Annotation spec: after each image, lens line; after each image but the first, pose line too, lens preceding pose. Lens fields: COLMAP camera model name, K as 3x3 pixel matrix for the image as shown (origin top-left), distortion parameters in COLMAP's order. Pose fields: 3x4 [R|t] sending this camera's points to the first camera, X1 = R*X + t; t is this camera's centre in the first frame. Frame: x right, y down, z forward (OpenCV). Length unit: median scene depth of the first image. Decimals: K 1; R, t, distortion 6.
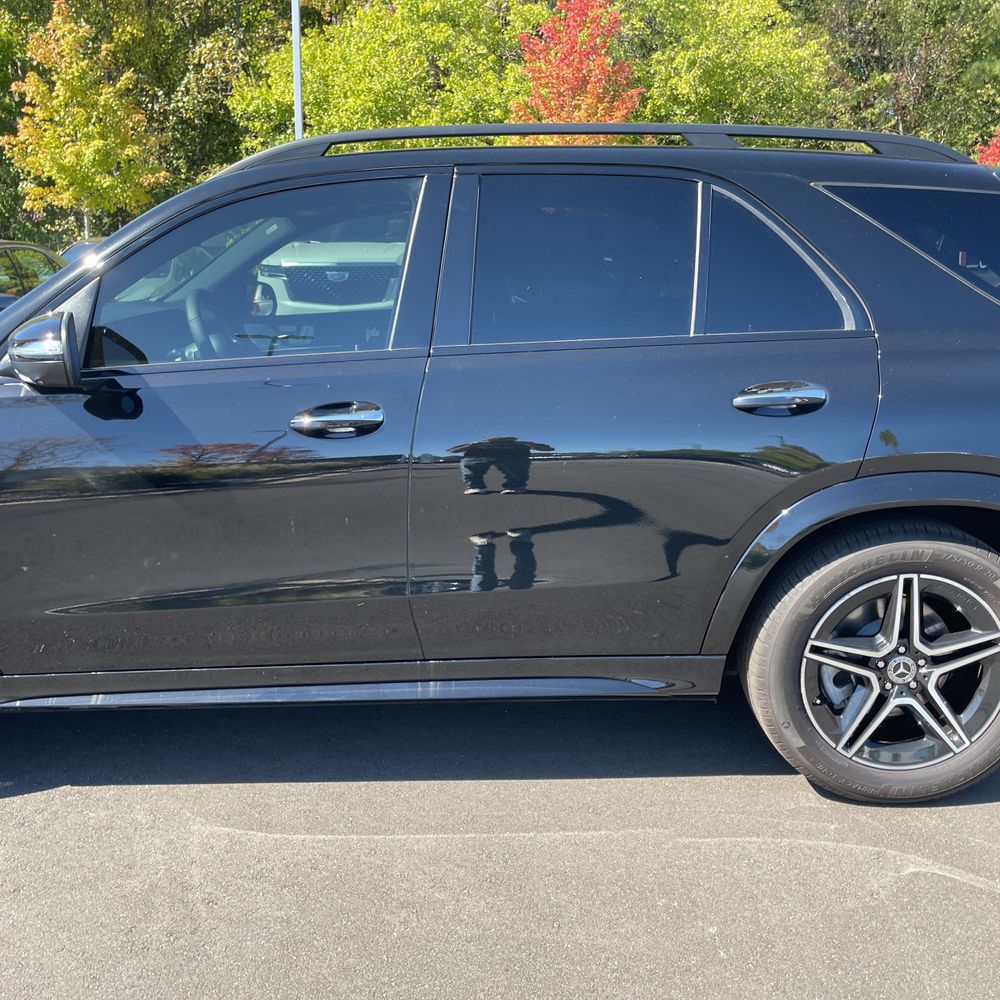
lens RADIAL K [[1024.1, 0, 518.2], [0, 1024.1, 498.3], [0, 0, 1]] dist [0.046392, -0.029091]
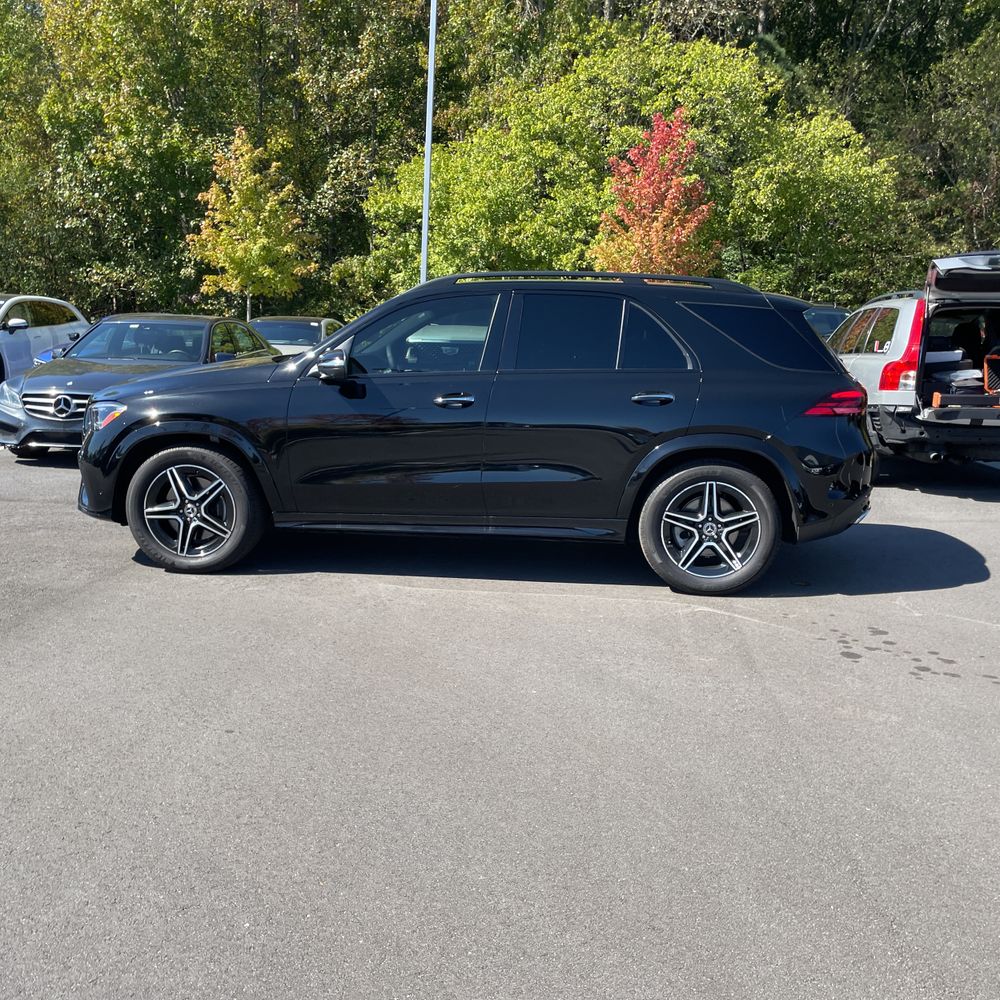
lens RADIAL K [[1015.3, 0, 499.7], [0, 1015.3, 519.4], [0, 0, 1]] dist [0.097696, -0.115138]
pose [[0.992674, 0.050204, -0.109900, 0.023719], [-0.056812, 0.996708, -0.057845, 0.040362], [0.106634, 0.063665, 0.992258, -0.155974]]
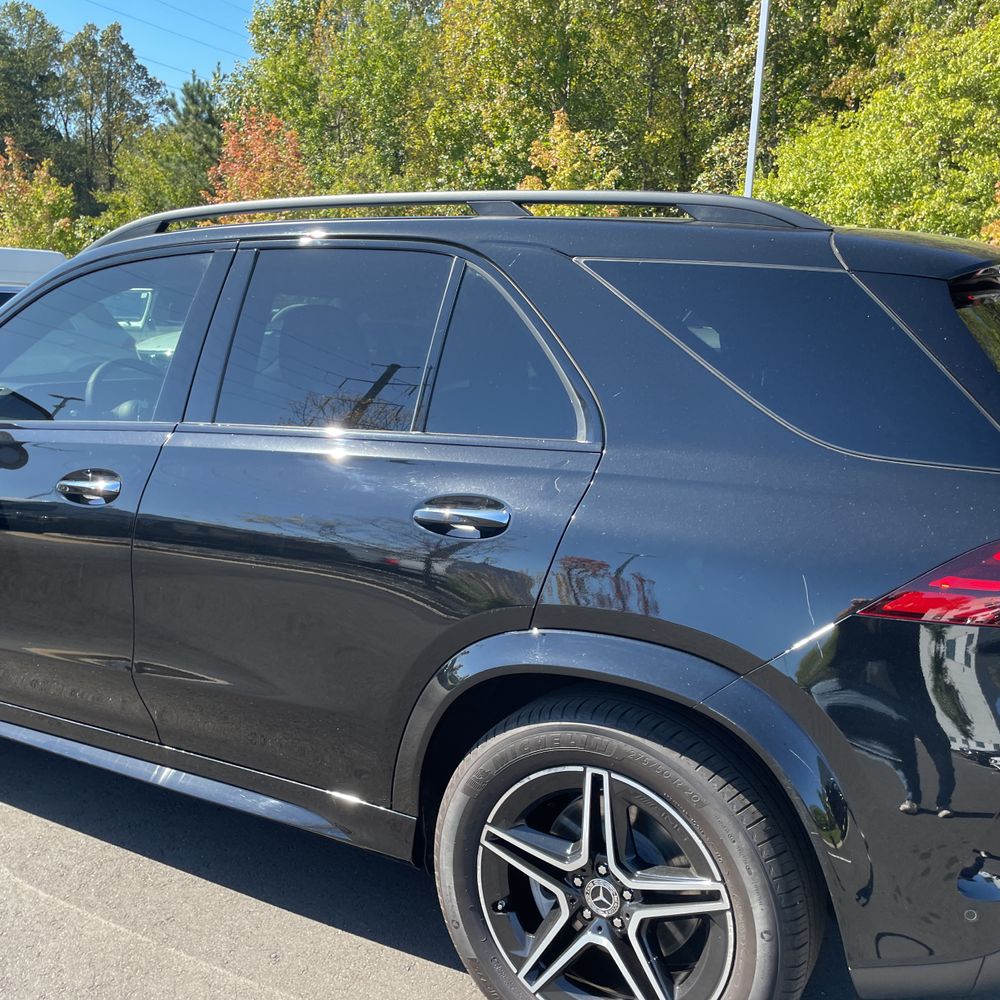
lens RADIAL K [[1015.3, 0, 499.7], [0, 1015.3, 519.4], [0, 0, 1]] dist [0.097696, -0.115138]
pose [[0.863240, 0.116743, -0.491108, 0.088467], [-0.146253, 0.989003, -0.021974, -0.010626], [0.483142, 0.090795, 0.870822, 0.040304]]
